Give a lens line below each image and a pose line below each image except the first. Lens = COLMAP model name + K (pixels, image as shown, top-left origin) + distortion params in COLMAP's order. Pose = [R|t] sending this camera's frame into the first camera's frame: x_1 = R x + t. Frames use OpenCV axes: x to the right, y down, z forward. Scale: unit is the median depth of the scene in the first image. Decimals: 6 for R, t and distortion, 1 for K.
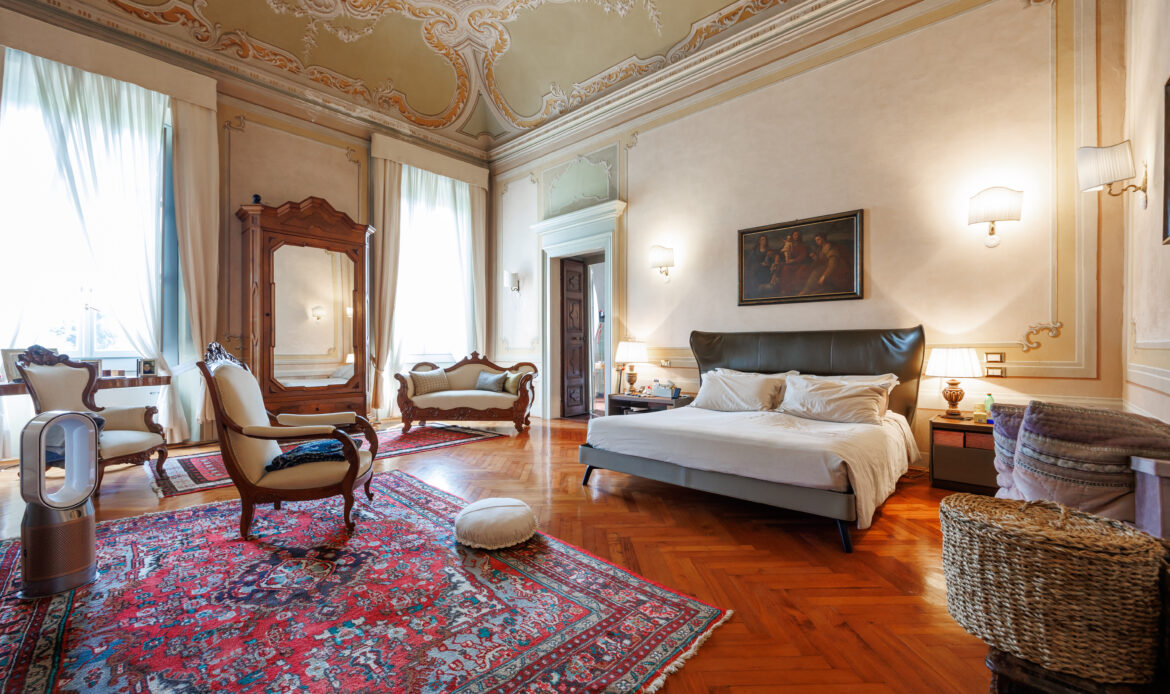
lens RADIAL K [[465.9, 0, 585.9], [0, 465.9, 351.9], [0, 0, 1]] dist [-0.002682, 0.000091]
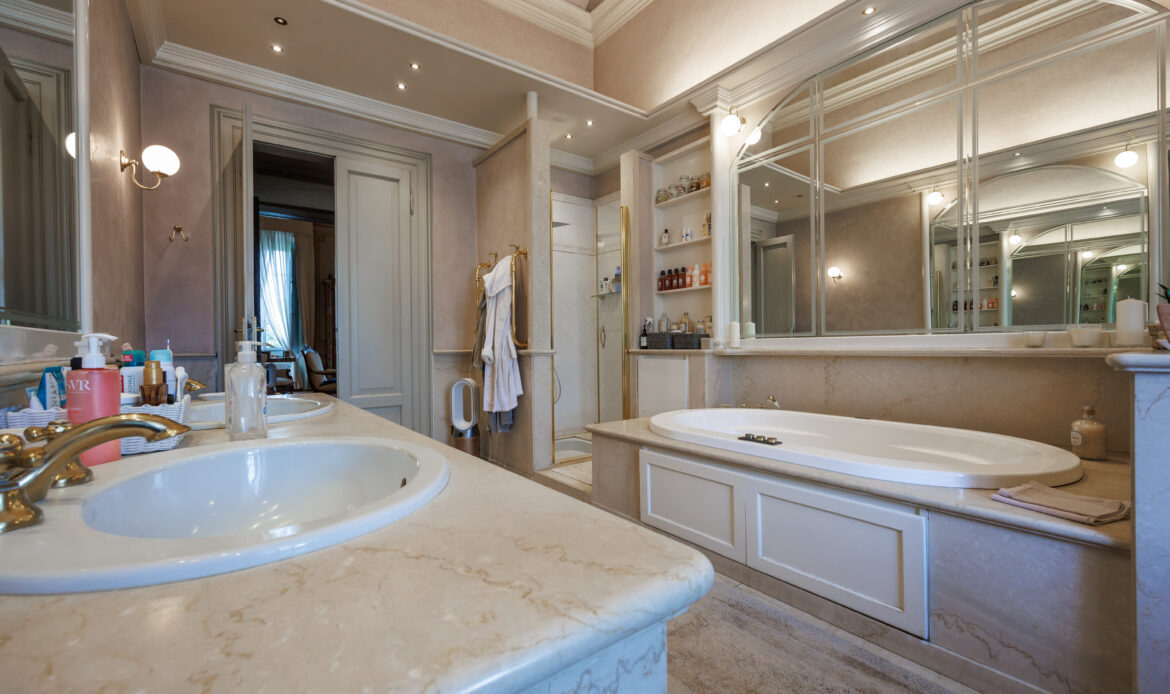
lens RADIAL K [[465.9, 0, 581.3], [0, 465.9, 347.4], [0, 0, 1]] dist [-0.002682, 0.000091]
pose [[0.983232, -0.008399, -0.182167, 1.033124], [0.009141, 0.999953, 0.003236, 0.004083], [0.182131, -0.004847, 0.983262, -1.132818]]
